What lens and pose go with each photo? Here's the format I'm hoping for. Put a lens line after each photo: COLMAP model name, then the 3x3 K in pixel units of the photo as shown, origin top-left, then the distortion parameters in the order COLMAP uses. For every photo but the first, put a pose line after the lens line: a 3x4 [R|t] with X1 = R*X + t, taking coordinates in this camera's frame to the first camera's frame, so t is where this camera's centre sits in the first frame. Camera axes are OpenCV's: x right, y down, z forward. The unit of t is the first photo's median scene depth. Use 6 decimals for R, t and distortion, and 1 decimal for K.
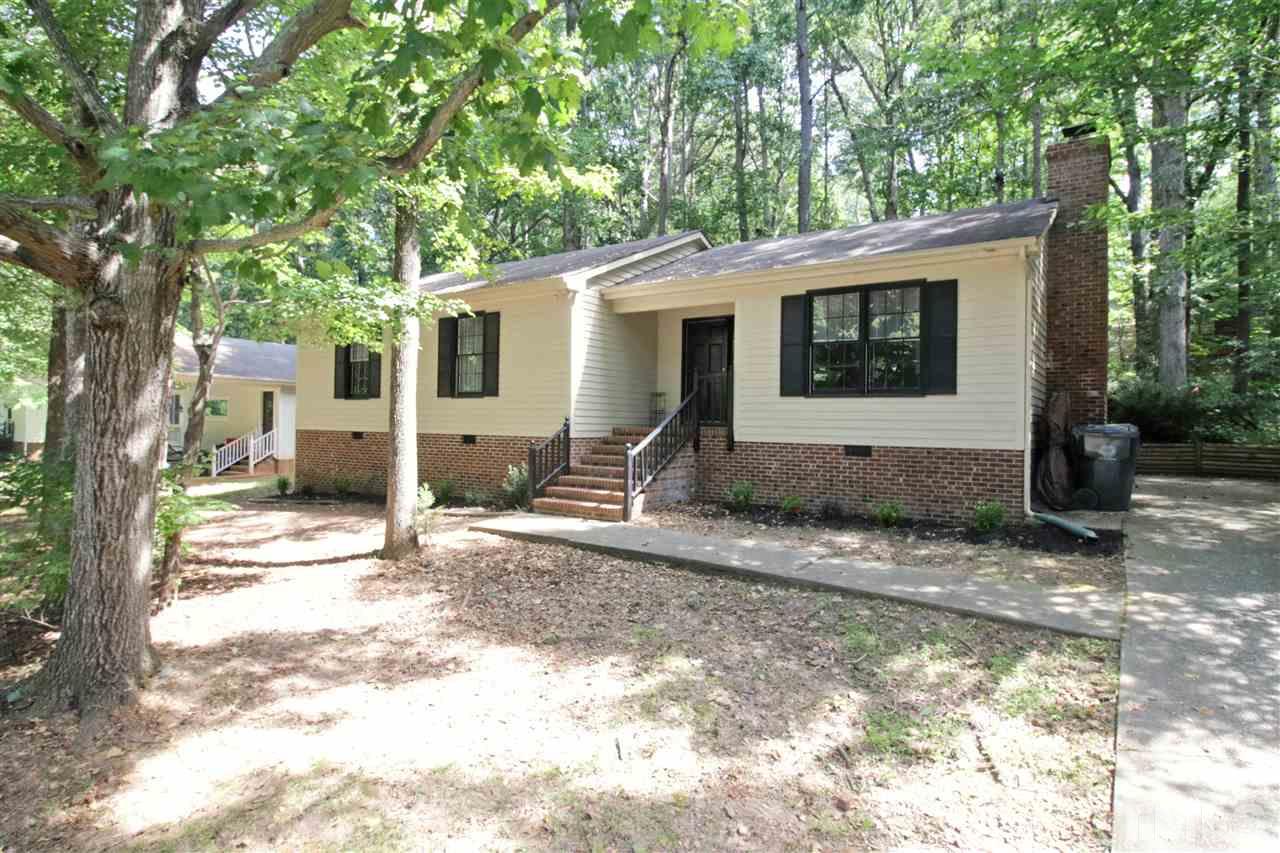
lens RADIAL K [[591.2, 0, 618.3], [0, 591.2, 422.6], [0, 0, 1]] dist [0.001923, -0.007643]
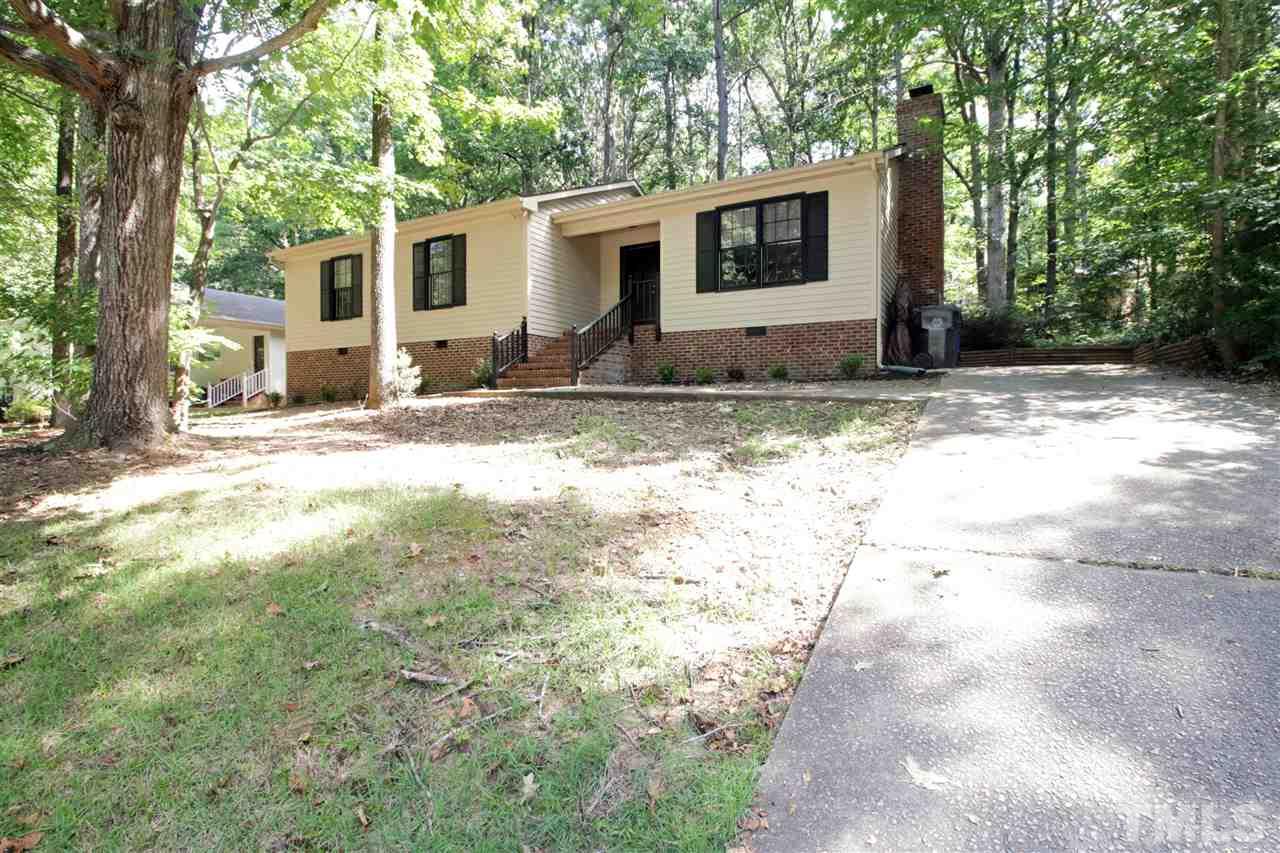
lens RADIAL K [[509.3, 0, 626.8], [0, 509.3, 423.7], [0, 0, 1]] dist [-0.000316, -0.008659]
pose [[0.995358, -0.018581, 0.094426, 0.020806], [0.016792, 0.999665, 0.019709, 0.207491], [-0.094761, -0.018032, 0.995337, -0.062364]]
